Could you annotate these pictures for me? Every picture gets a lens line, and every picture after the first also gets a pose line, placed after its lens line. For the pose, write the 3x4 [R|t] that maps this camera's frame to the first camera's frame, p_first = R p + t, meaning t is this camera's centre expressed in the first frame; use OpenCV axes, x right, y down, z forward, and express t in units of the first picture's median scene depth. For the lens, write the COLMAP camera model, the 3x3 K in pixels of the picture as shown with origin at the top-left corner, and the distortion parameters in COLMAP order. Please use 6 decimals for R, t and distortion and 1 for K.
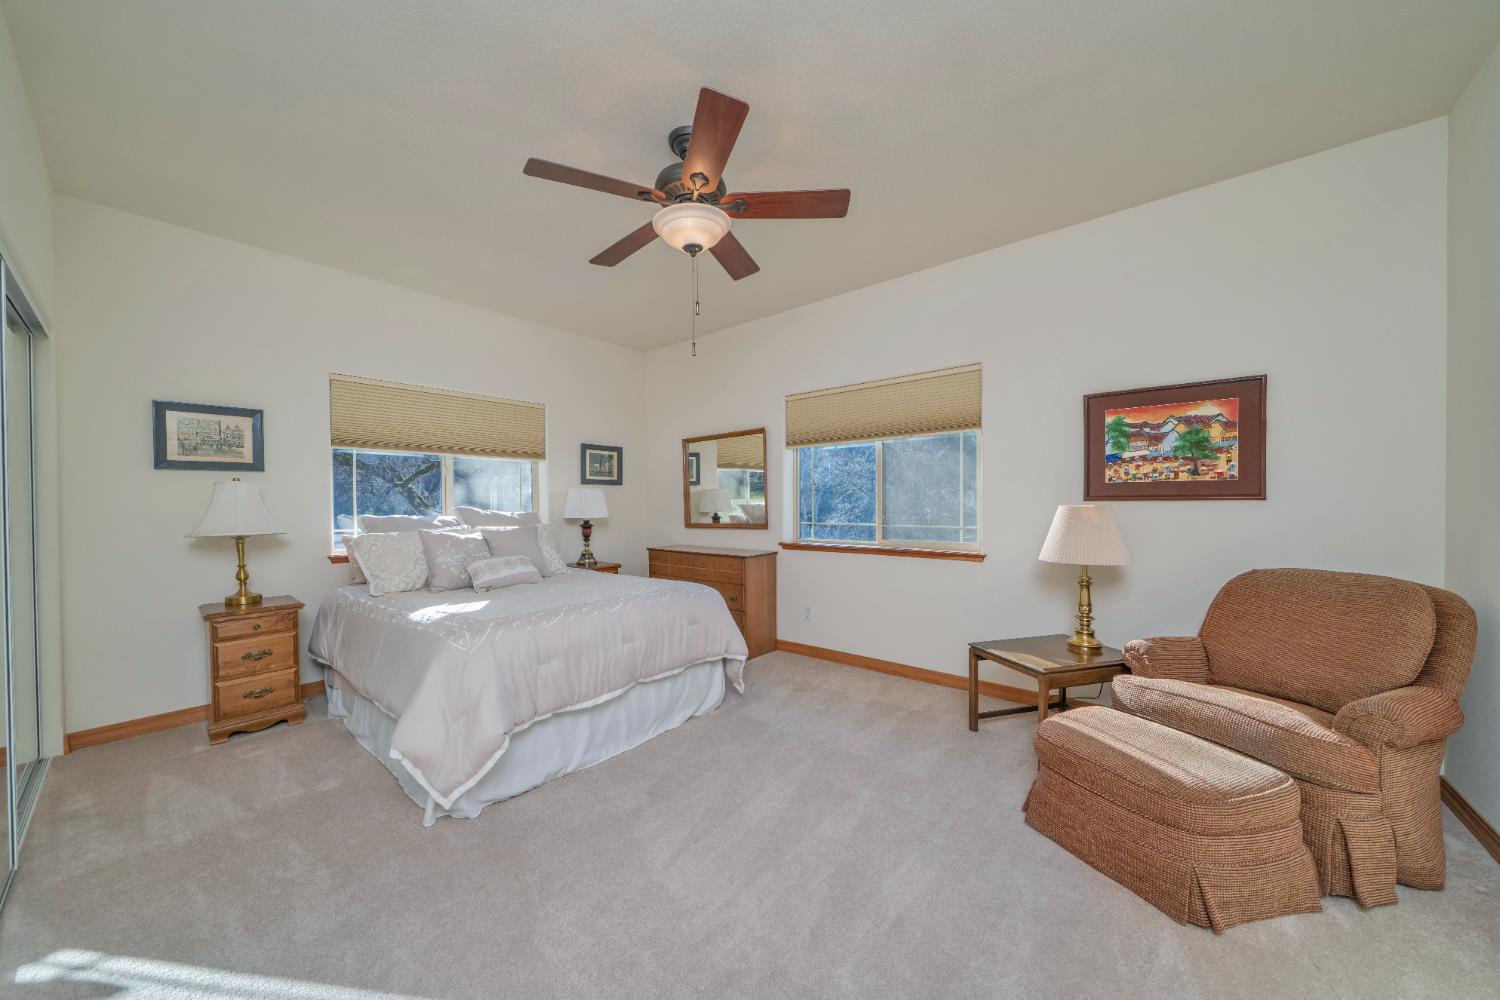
lens RADIAL K [[522.4, 0, 737.9], [0, 522.4, 502.9], [0, 0, 1]] dist [0.003314, 0.000327]
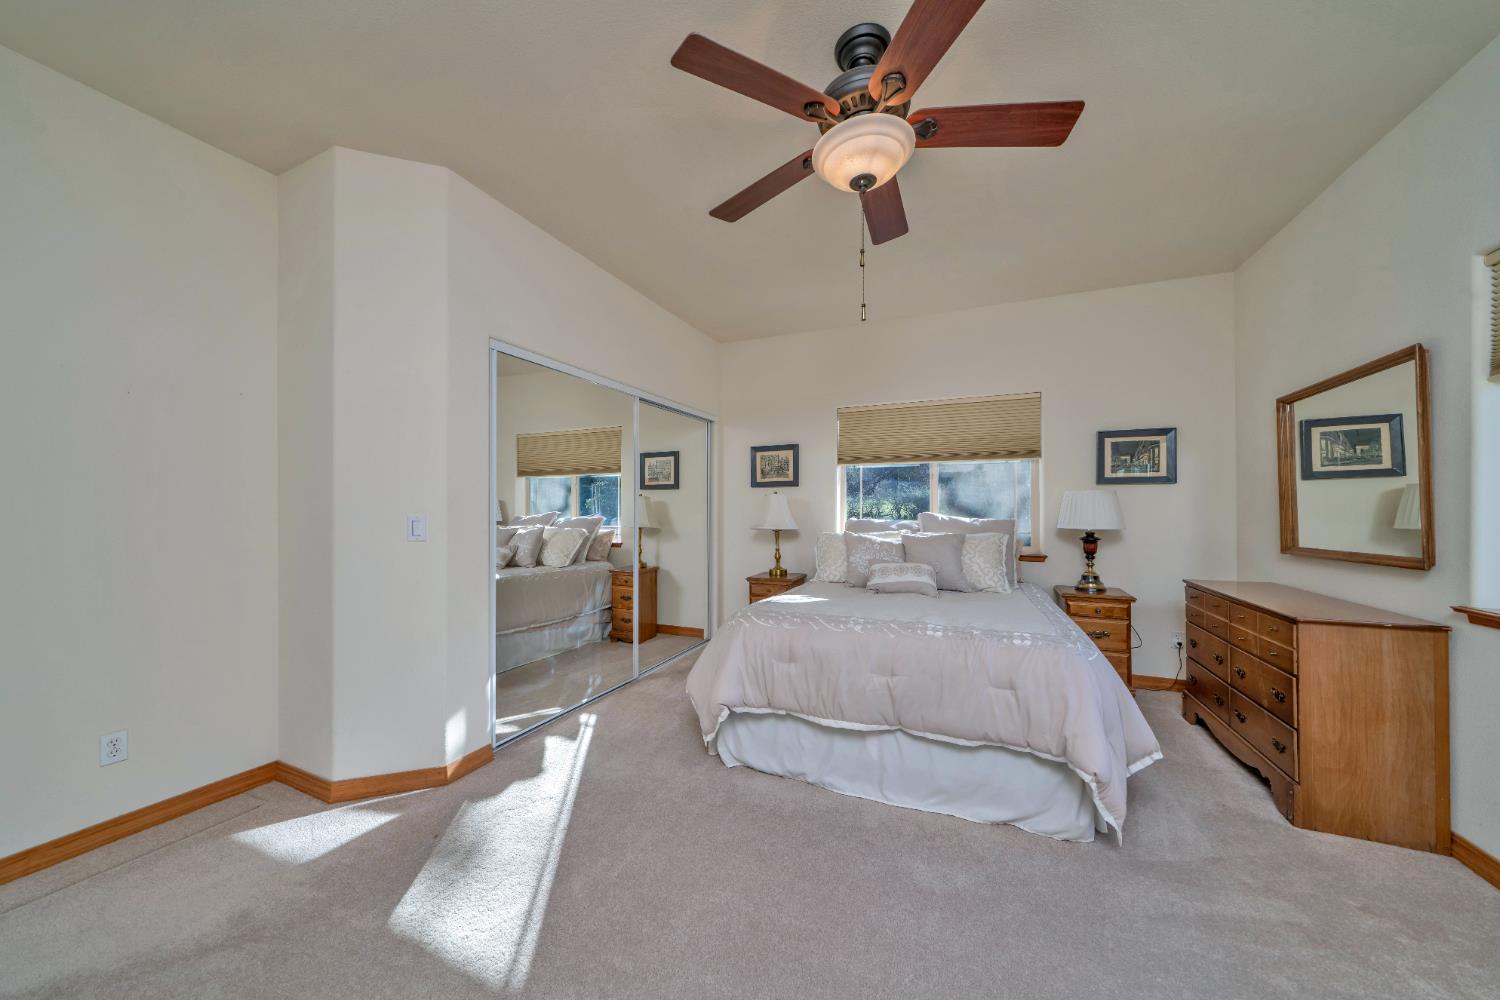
lens RADIAL K [[522.4, 0, 739.8], [0, 522.4, 503.5], [0, 0, 1]] dist [0.003314, 0.000327]
pose [[0.292116, -0.003145, -0.956378, 0.330001], [-0.003707, 0.999983, -0.004421, -0.003558], [0.956376, 0.004837, 0.292099, 0.328911]]
